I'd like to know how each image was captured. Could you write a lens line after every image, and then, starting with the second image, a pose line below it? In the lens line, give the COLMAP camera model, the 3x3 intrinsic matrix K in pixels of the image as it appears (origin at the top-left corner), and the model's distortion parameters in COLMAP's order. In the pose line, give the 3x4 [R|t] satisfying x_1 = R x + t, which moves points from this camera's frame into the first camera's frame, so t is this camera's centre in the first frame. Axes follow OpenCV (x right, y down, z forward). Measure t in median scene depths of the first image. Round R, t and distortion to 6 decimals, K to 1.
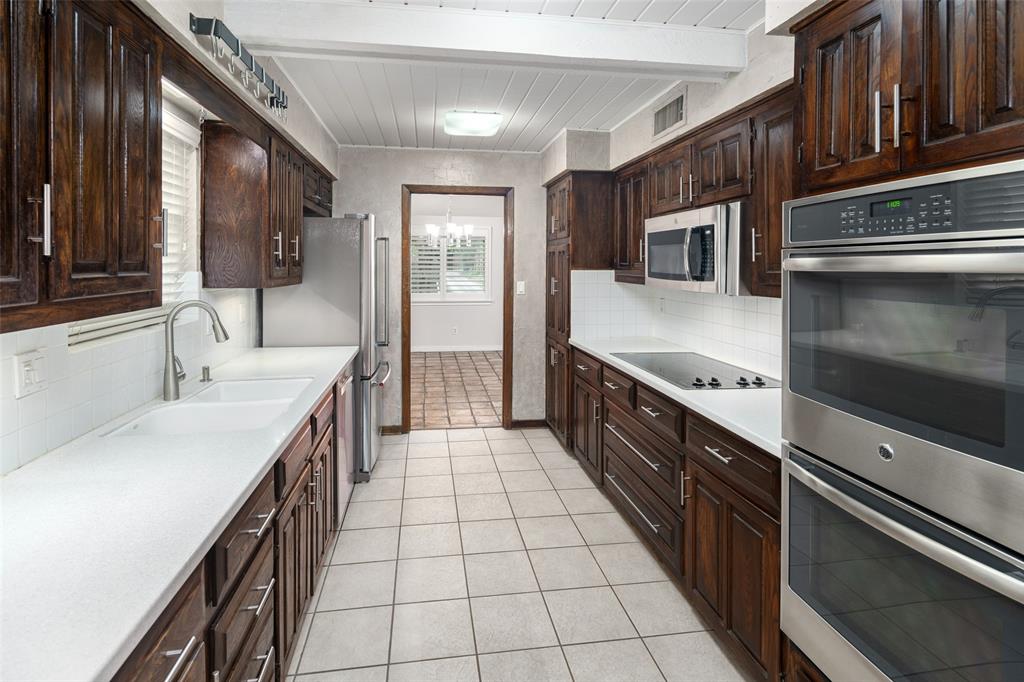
lens RADIAL K [[503.5, 0, 500.5], [0, 503.5, 272.0], [0, 0, 1]] dist [0.004524, -0.001761]
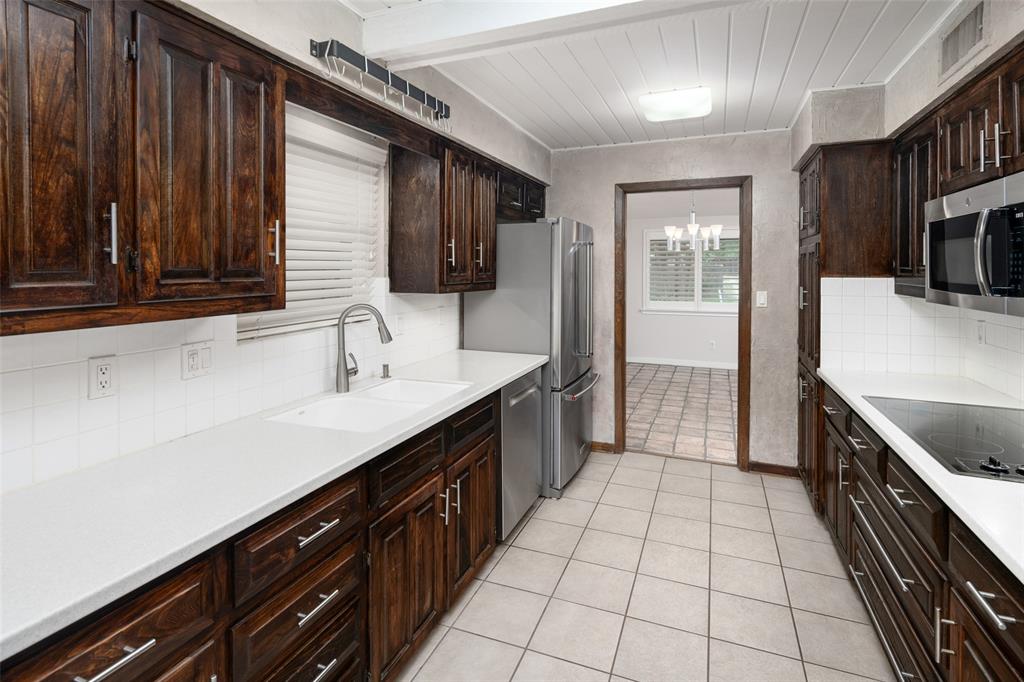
lens RADIAL K [[503.5, 0, 517.1], [0, 503.5, 274.8], [0, 0, 1]] dist [0.004524, -0.001761]
pose [[0.862926, 0.001710, -0.505327, 0.149178], [-0.004948, 0.999975, -0.005067, -0.001759], [0.505305, 0.006873, 0.862913, 0.138641]]
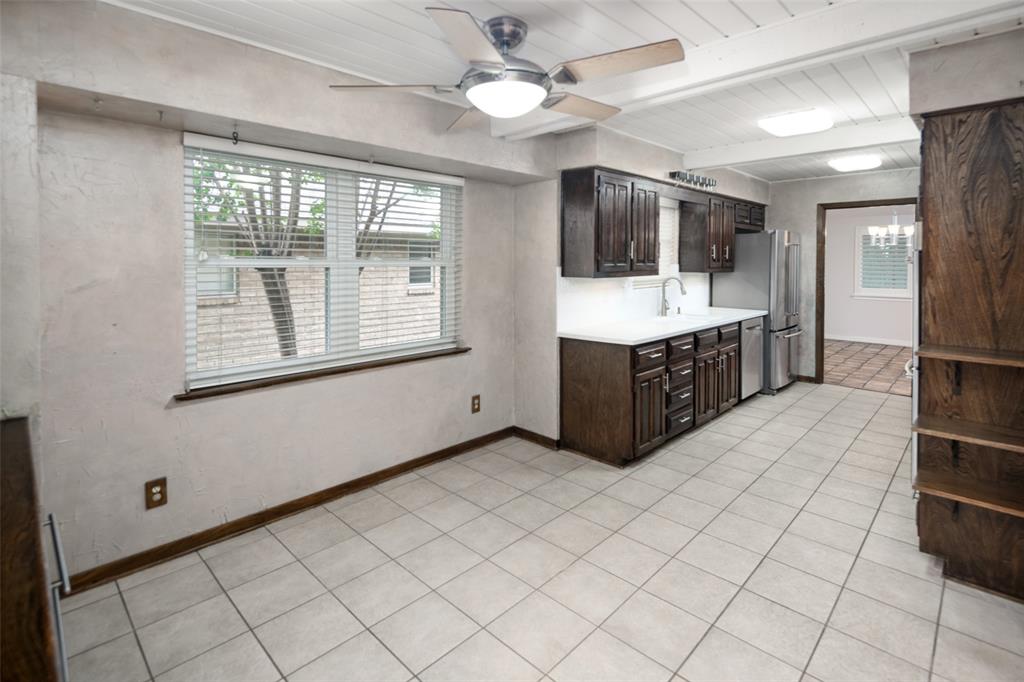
lens RADIAL K [[503.5, 0, 505.6], [0, 503.5, 268.1], [0, 0, 1]] dist [0.004524, -0.001761]
pose [[0.599488, 0.013576, -0.800268, 0.513098], [-0.014008, 0.999881, 0.006469, 0.008816], [0.800261, 0.007332, 0.599607, -0.661999]]
